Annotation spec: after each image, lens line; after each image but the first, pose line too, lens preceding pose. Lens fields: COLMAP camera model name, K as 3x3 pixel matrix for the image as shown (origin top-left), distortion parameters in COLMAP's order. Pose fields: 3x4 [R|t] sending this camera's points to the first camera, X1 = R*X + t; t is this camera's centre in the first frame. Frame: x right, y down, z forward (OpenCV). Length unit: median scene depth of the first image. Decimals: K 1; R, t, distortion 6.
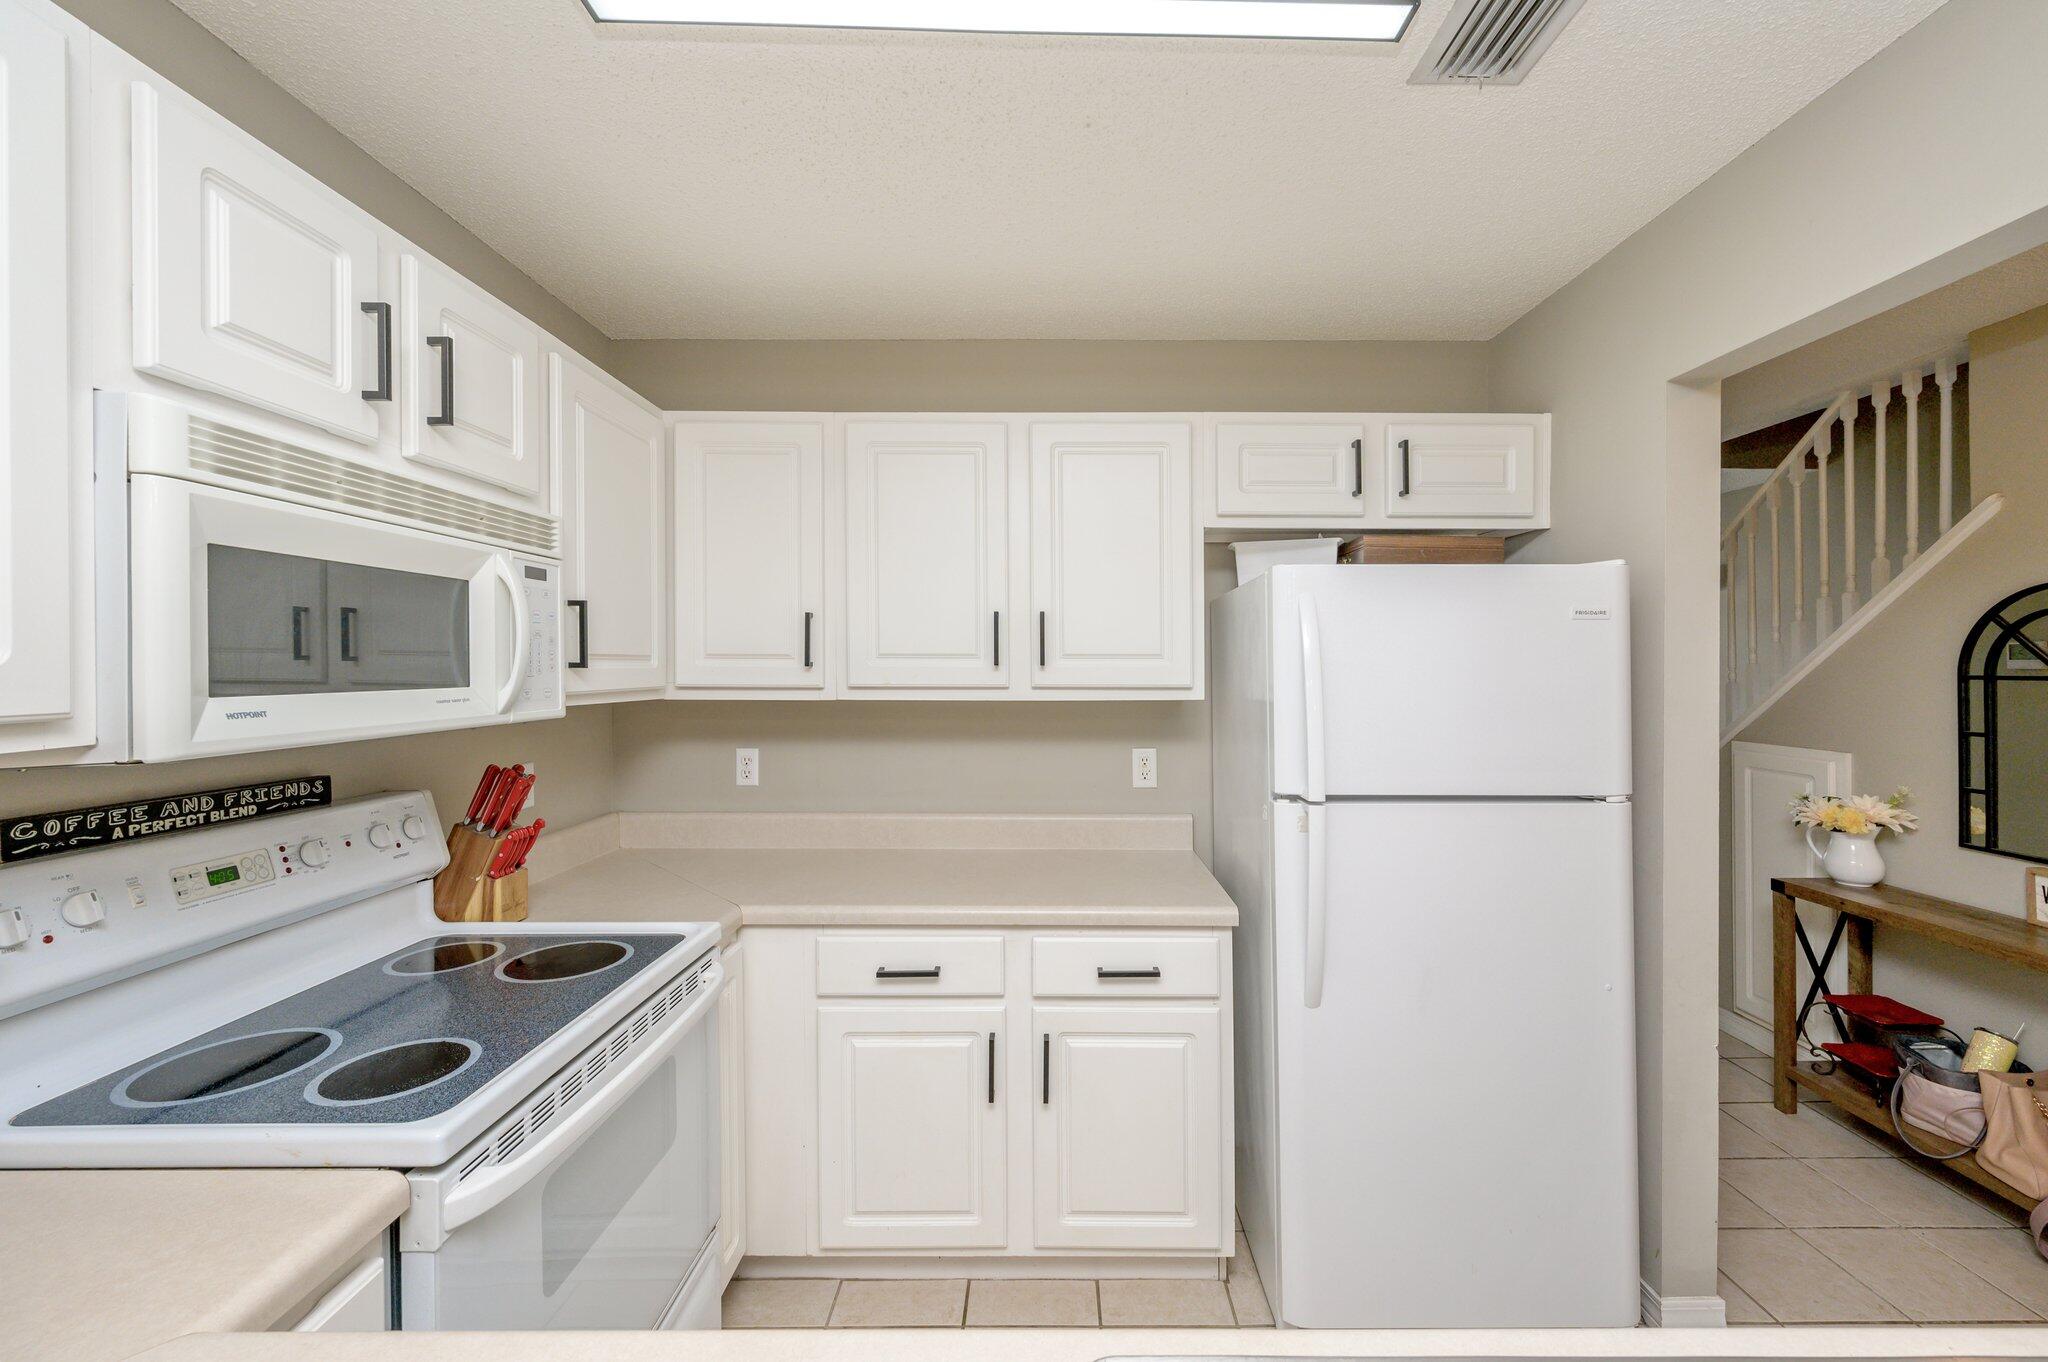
lens RADIAL K [[813.7, 0, 1044.2], [0, 813.7, 672.8], [0, 0, 1]] dist [-0.000920, -0.000134]
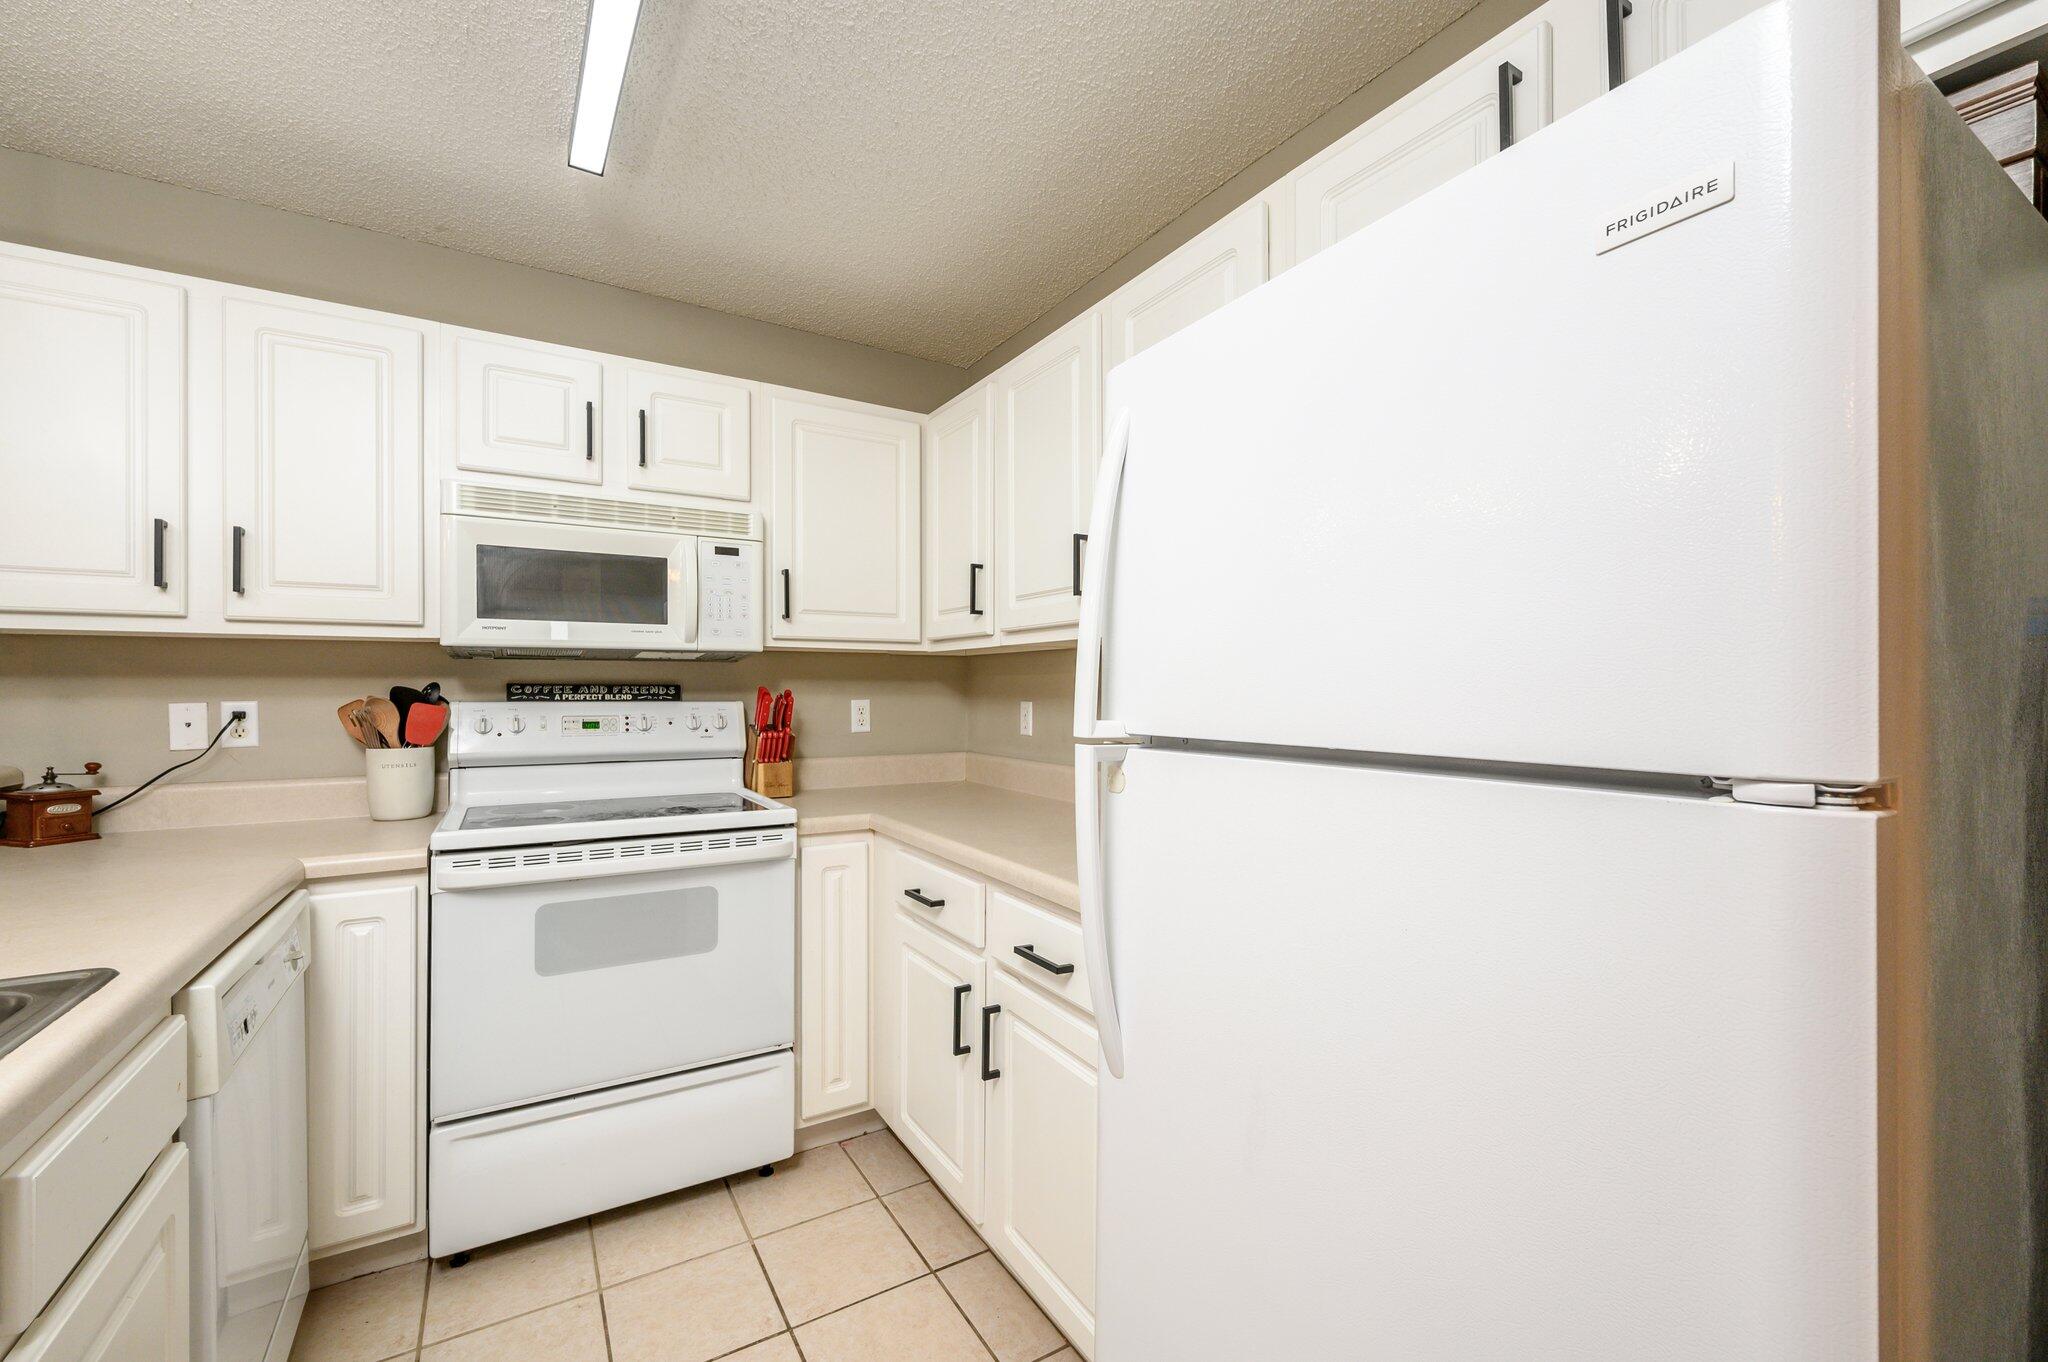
lens RADIAL K [[810.3, 0, 1008.0], [0, 810.3, 691.3], [0, 0, 1]] dist [-0.000496, -0.000091]
pose [[0.513021, -0.000215, -0.858376, 1.075839], [-0.005190, 0.999981, -0.003352, 0.161282], [0.858360, 0.006175, 0.513010, 0.813000]]
